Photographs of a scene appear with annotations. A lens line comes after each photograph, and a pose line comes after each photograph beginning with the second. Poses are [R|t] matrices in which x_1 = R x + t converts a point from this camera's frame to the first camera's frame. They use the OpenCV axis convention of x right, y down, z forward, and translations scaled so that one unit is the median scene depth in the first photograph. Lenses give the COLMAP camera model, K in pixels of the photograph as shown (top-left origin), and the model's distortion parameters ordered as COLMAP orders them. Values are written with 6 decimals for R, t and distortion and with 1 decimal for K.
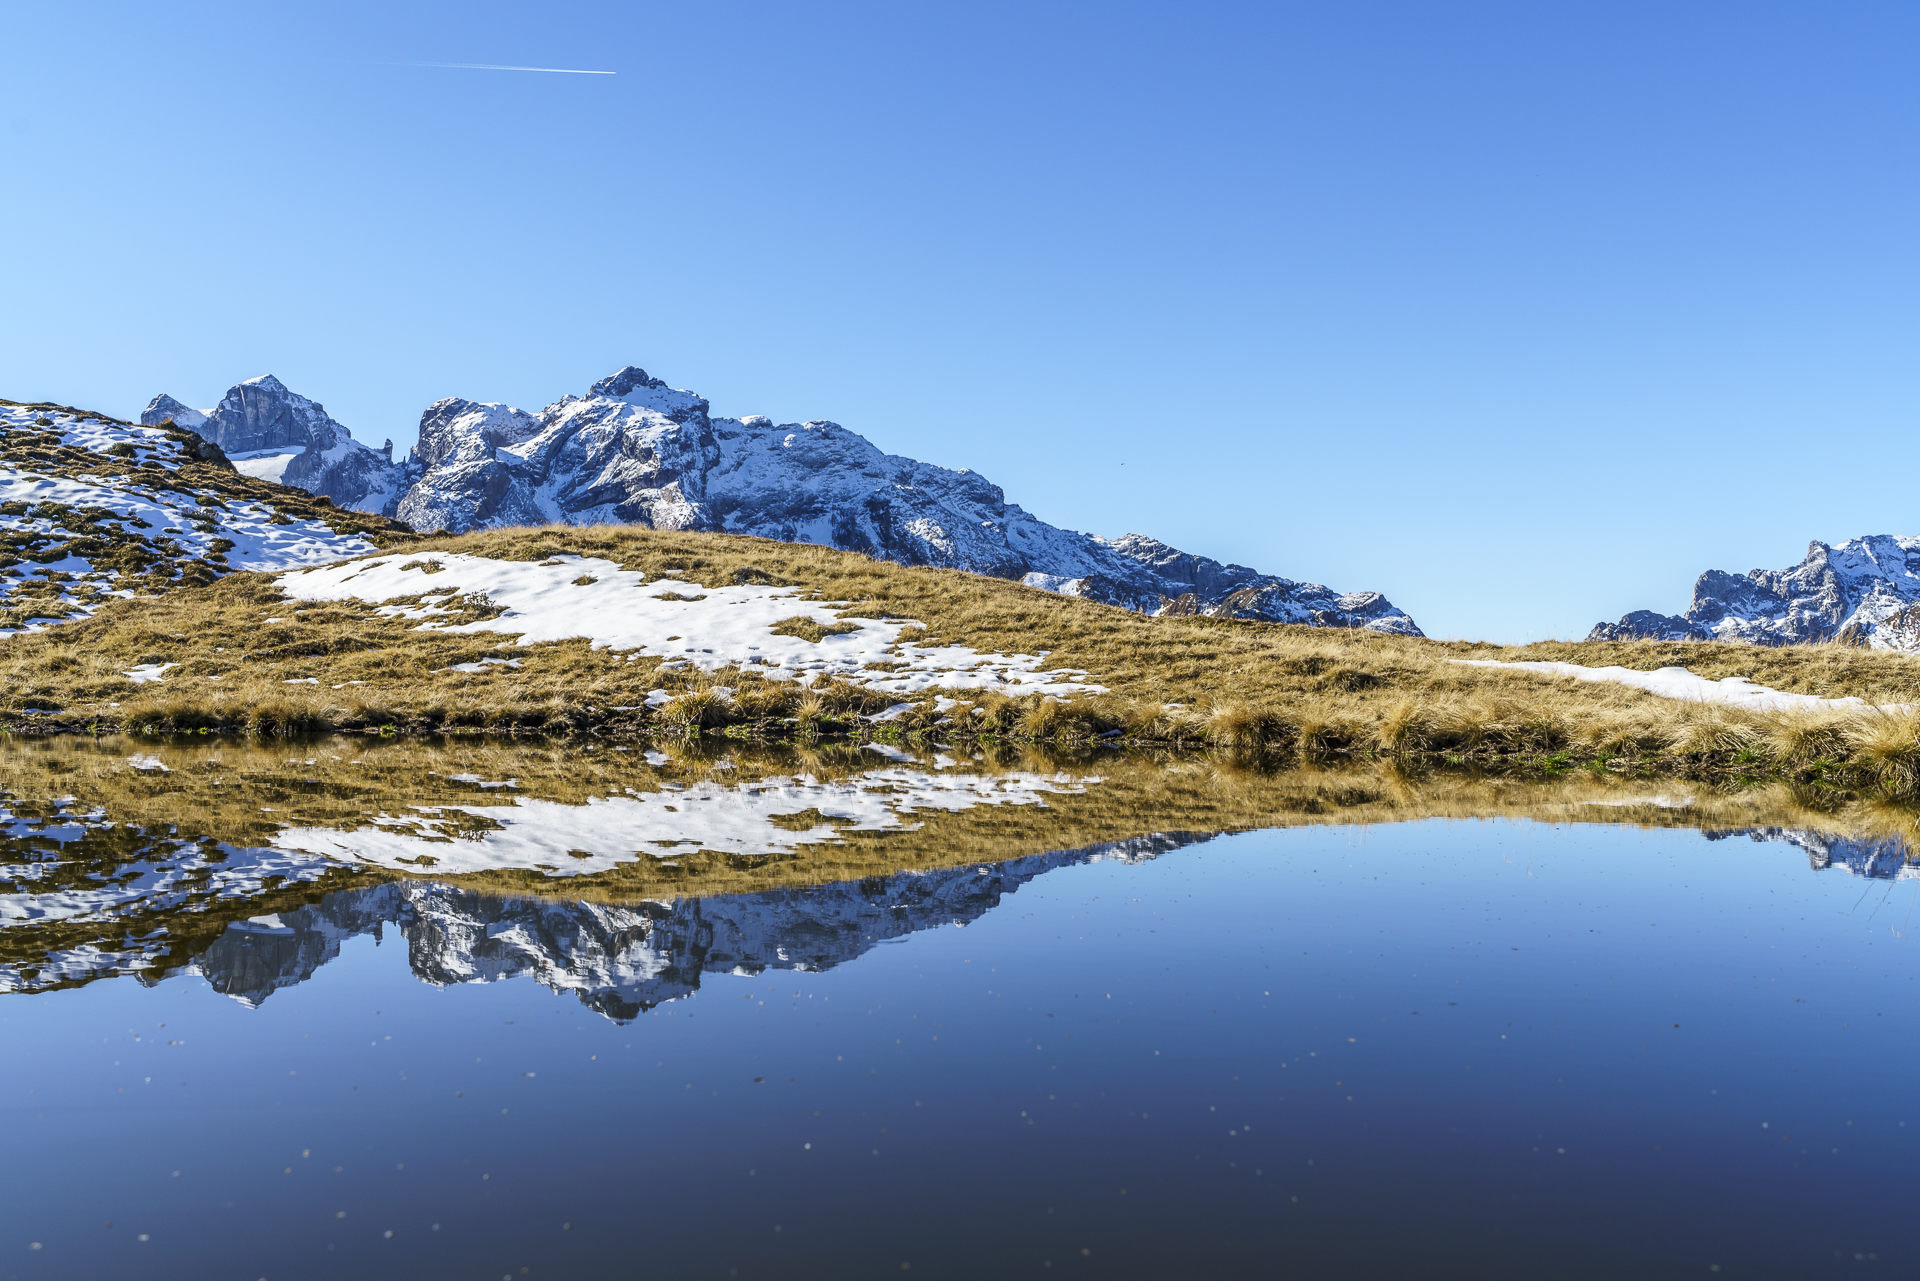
lens RADIAL K [[1803.9, 0, 960.0], [0, 1803.9, 640.5], [0, 0, 1]] dist [-0.012486, 0.013618]
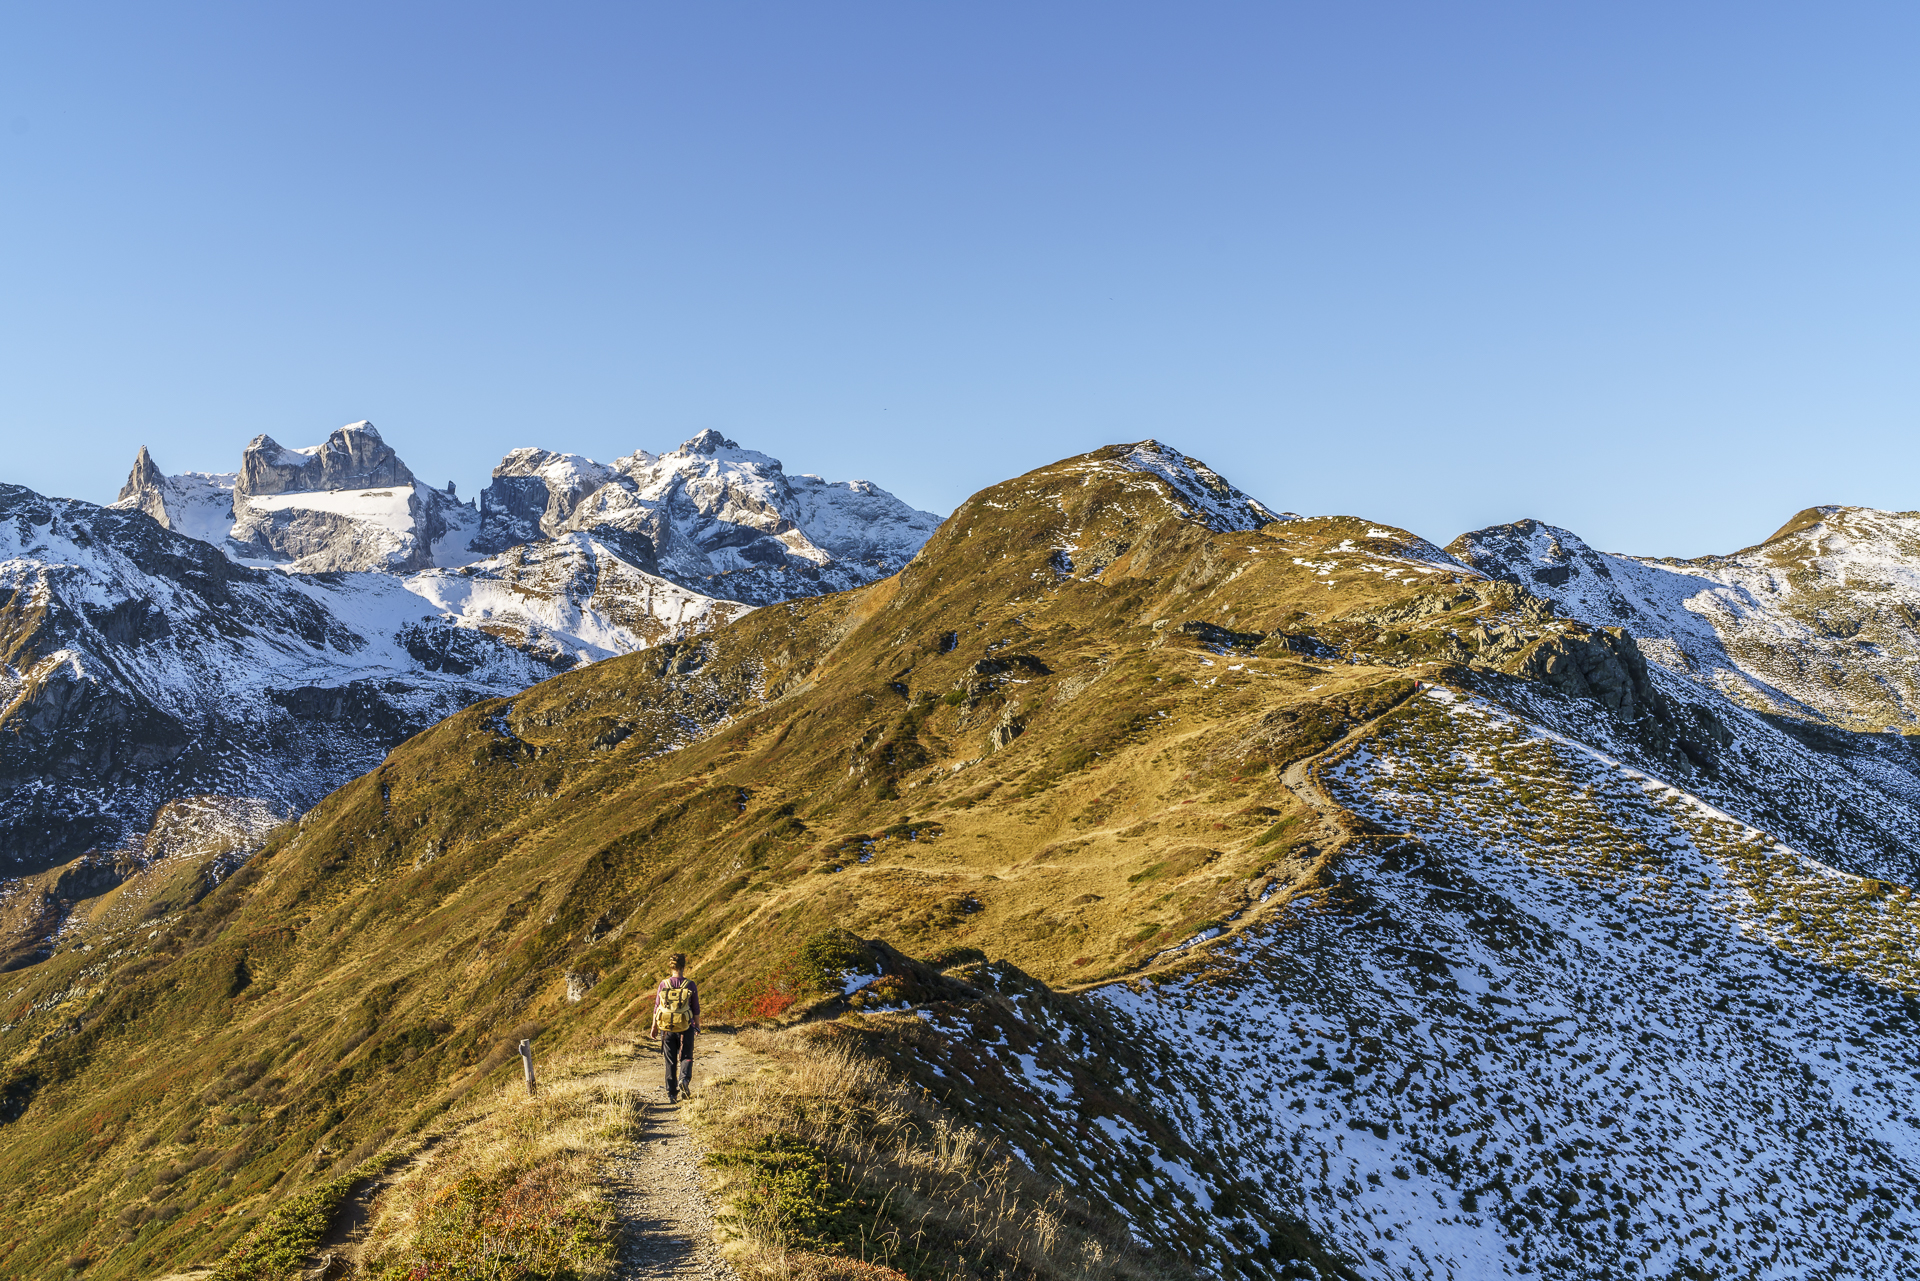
lens RADIAL K [[1803.9, 0, 960.0], [0, 1803.9, 640.5], [0, 0, 1]] dist [-0.012486, 0.013618]
pose [[0.961273, 0.010051, 0.275413, -0.358724], [-0.005005, 0.999807, -0.019018, 0.007313], [-0.275551, 0.016903, 0.961138, -0.175574]]
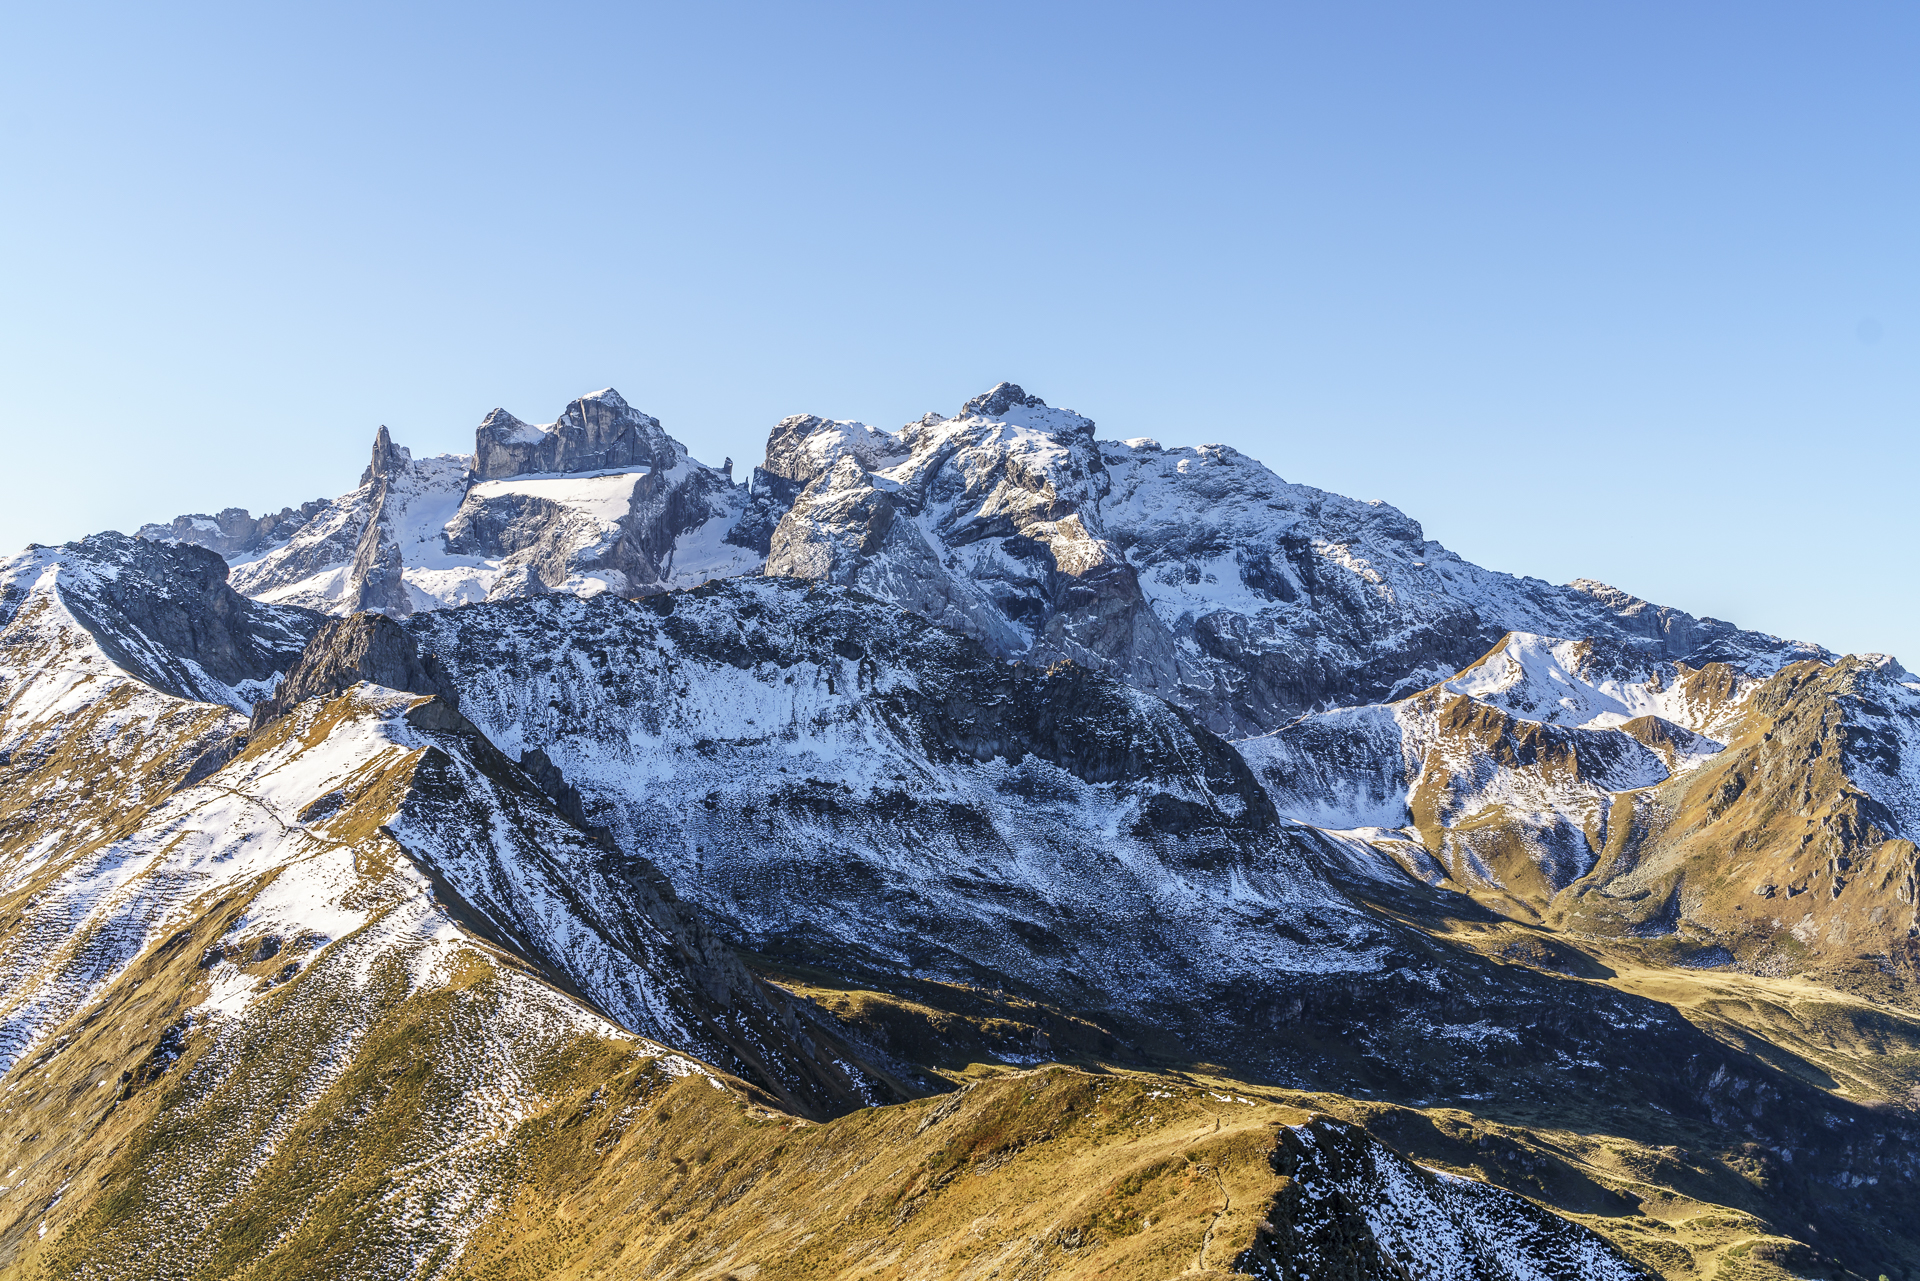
lens RADIAL K [[1803.9, 0, 960.0], [0, 1803.9, 640.5], [0, 0, 1]] dist [-0.012486, 0.013618]
pose [[0.994217, 0.021001, -0.105320, -0.111233], [-0.020853, 0.999779, 0.002515, -0.025379], [0.105350, -0.000304, 0.994435, 0.102847]]
